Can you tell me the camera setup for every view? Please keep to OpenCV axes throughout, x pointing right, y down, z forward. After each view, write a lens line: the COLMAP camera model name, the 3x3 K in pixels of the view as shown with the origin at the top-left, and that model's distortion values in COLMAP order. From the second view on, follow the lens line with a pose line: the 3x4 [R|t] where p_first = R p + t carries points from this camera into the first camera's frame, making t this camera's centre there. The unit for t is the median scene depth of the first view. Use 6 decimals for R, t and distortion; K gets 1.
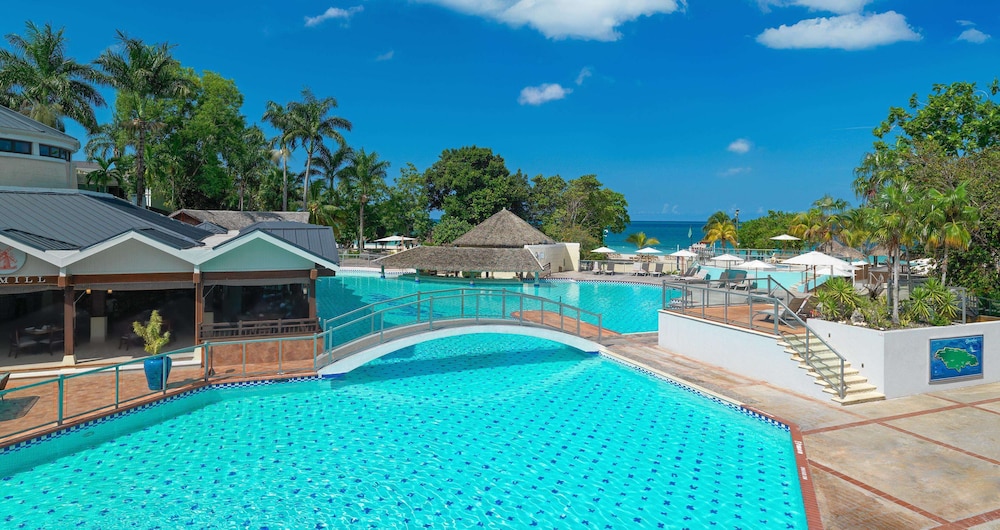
lens RADIAL K [[569.8, 0, 500.0], [0, 569.8, 265.0], [0, 0, 1]] dist [-0.000188, -0.000012]
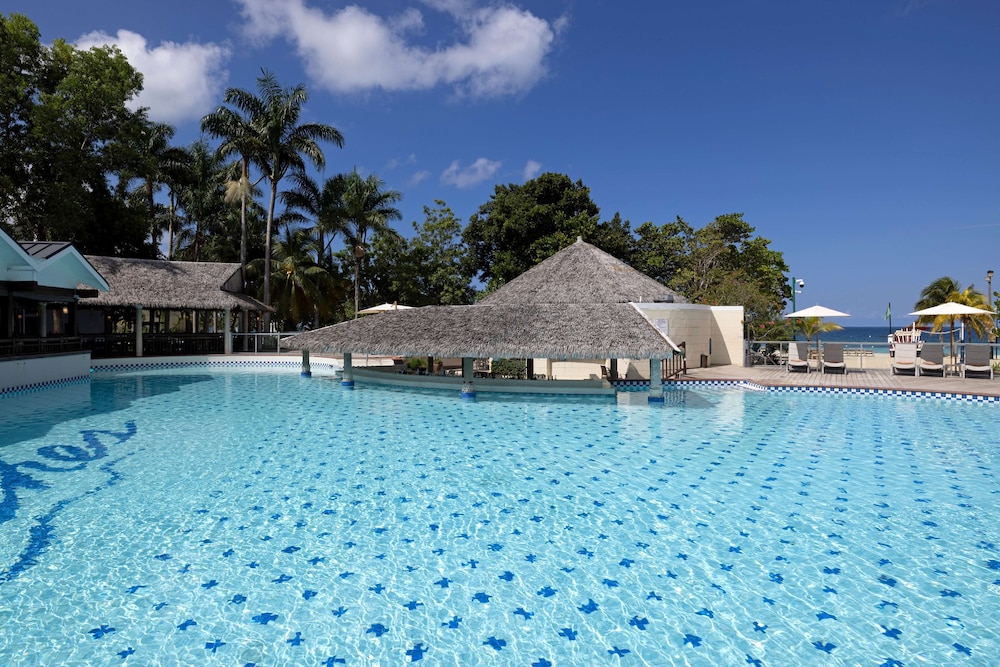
lens RADIAL K [[525.4, 0, 500.0], [0, 525.4, 333.5], [0, 0, 1]] dist [0.000654, 0.000097]
pose [[0.980721, -0.010326, -0.195138, 0.027469], [-0.003603, 0.997478, -0.070892, 0.015621], [0.195378, 0.070228, 0.978210, 0.538948]]
